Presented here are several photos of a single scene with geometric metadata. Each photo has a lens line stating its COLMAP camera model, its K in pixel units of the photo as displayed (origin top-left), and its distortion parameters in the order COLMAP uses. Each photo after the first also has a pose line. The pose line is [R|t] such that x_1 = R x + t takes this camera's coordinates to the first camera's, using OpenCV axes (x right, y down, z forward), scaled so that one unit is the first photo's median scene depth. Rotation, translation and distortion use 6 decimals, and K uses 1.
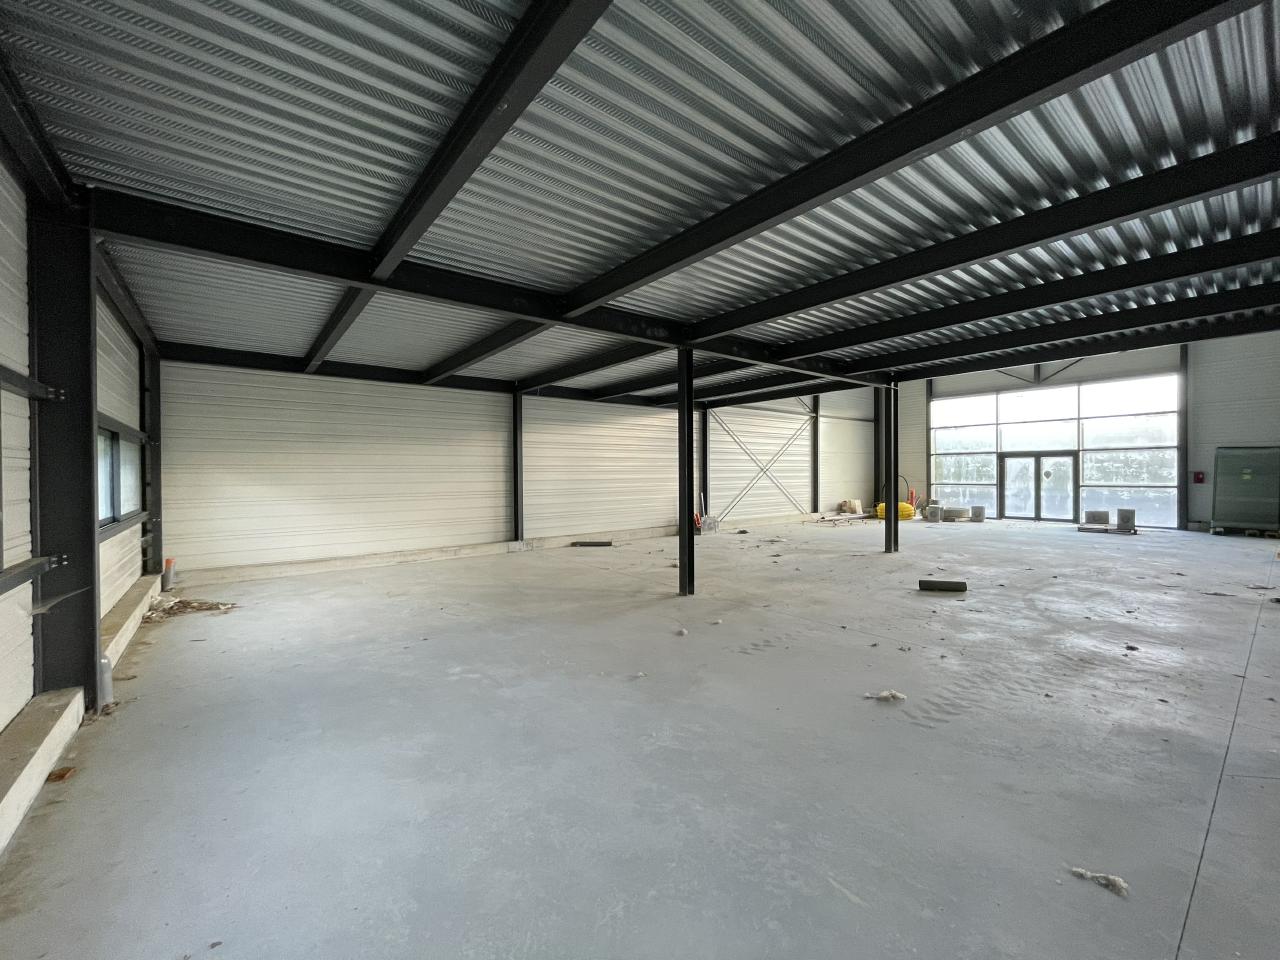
lens RADIAL K [[515.7, 0, 644.1], [0, 515.7, 474.3], [0, 0, 1]] dist [0.000511, 0.000034]
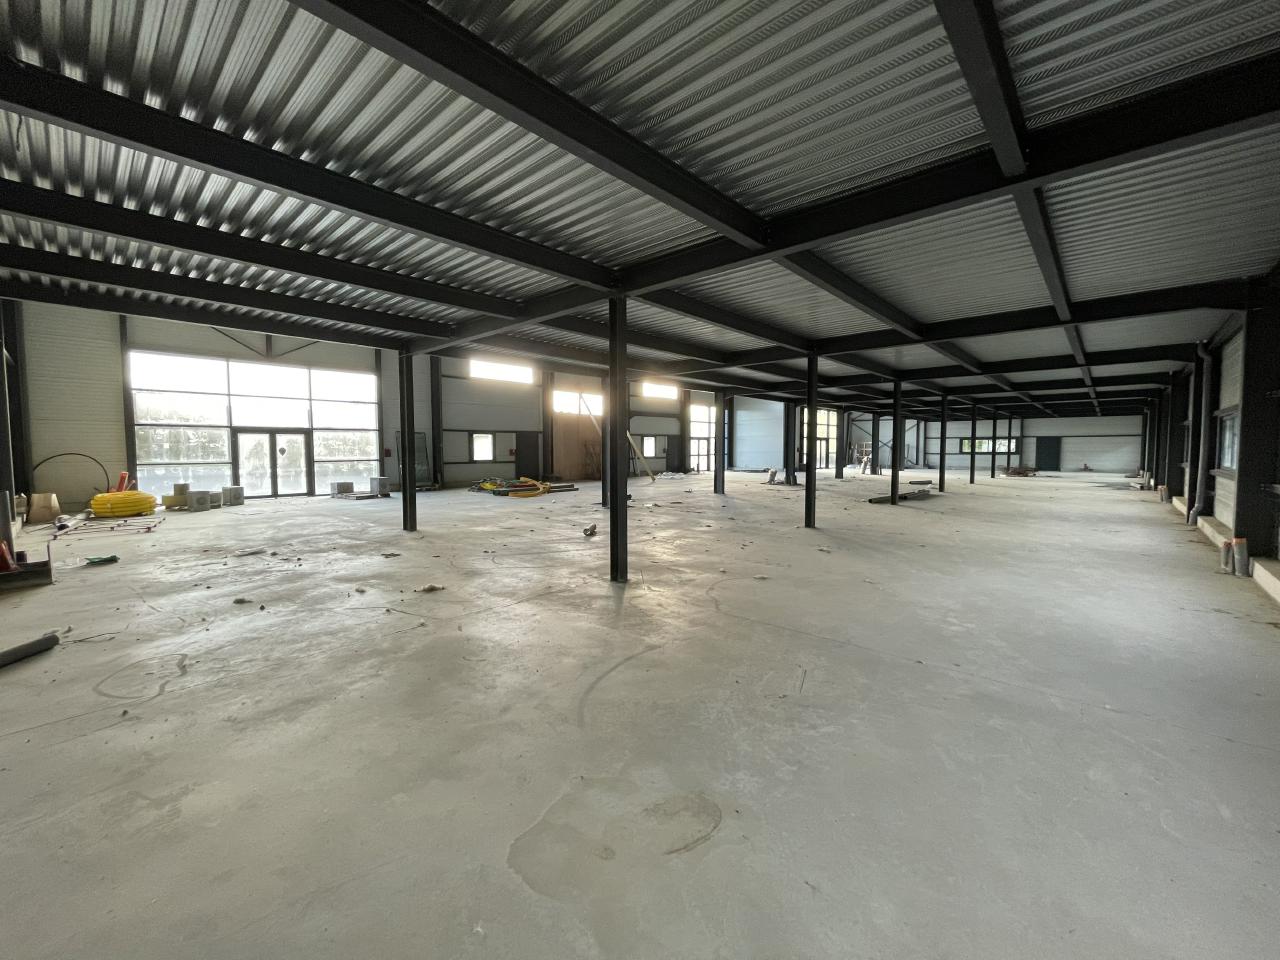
lens RADIAL K [[526.6, 0, 632.6], [0, 526.6, 483.0], [0, 0, 1]] dist [-0.000254, 0.000024]
pose [[-0.155908, -0.058038, 0.986065, -0.342436], [0.007154, 0.998180, 0.059883, 0.005476], [-0.987746, 0.016391, -0.155209, 0.478441]]
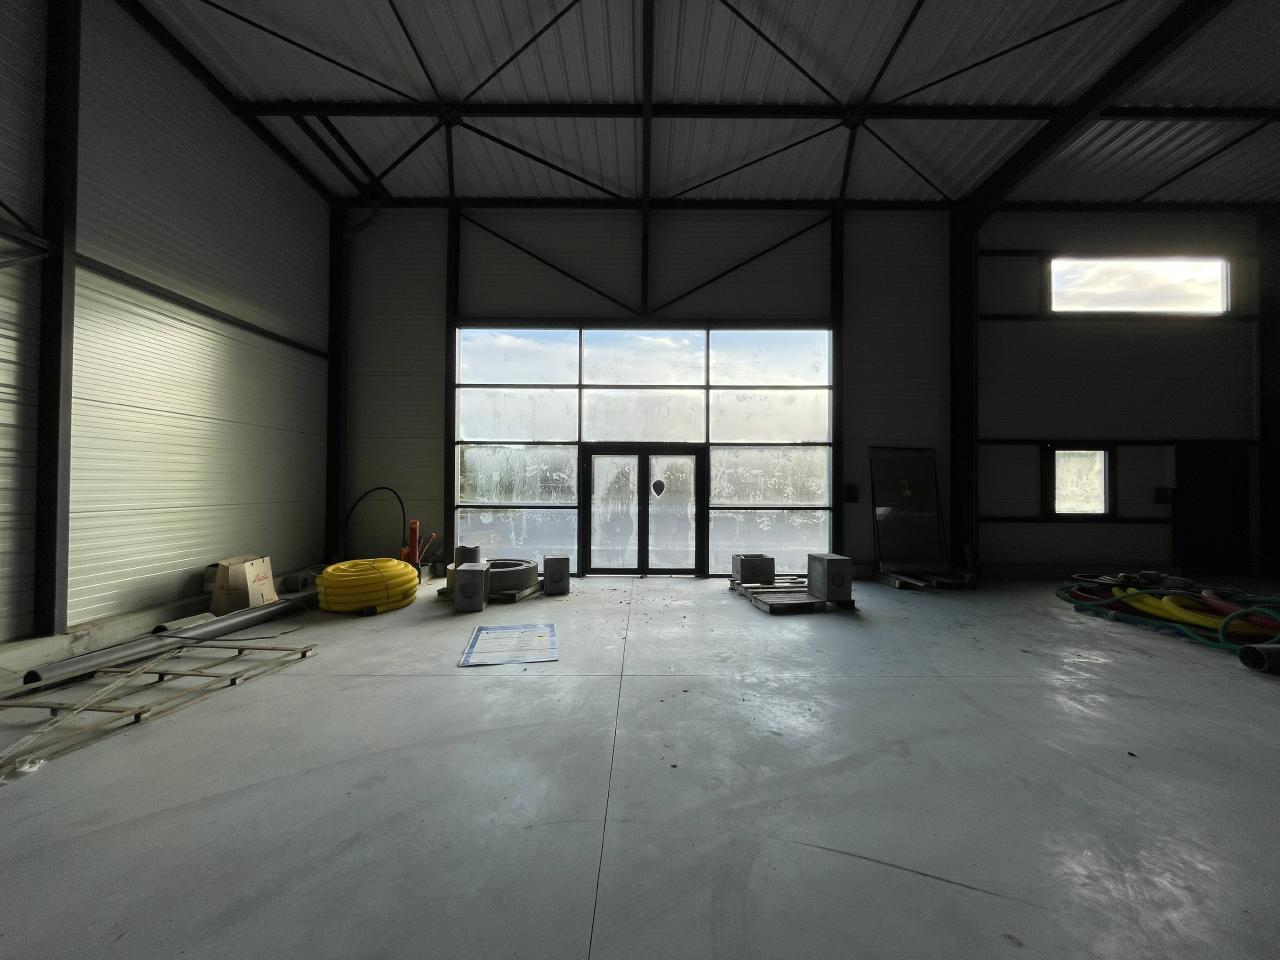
lens RADIAL K [[515.7, 0, 644.1], [0, 515.7, 474.3], [0, 0, 1]] dist [0.000511, 0.000034]
pose [[0.612403, 0.022795, 0.790217, 0.342581], [-0.006921, 0.999700, -0.023474, -0.000491], [-0.790516, 0.008907, 0.612377, 0.674374]]
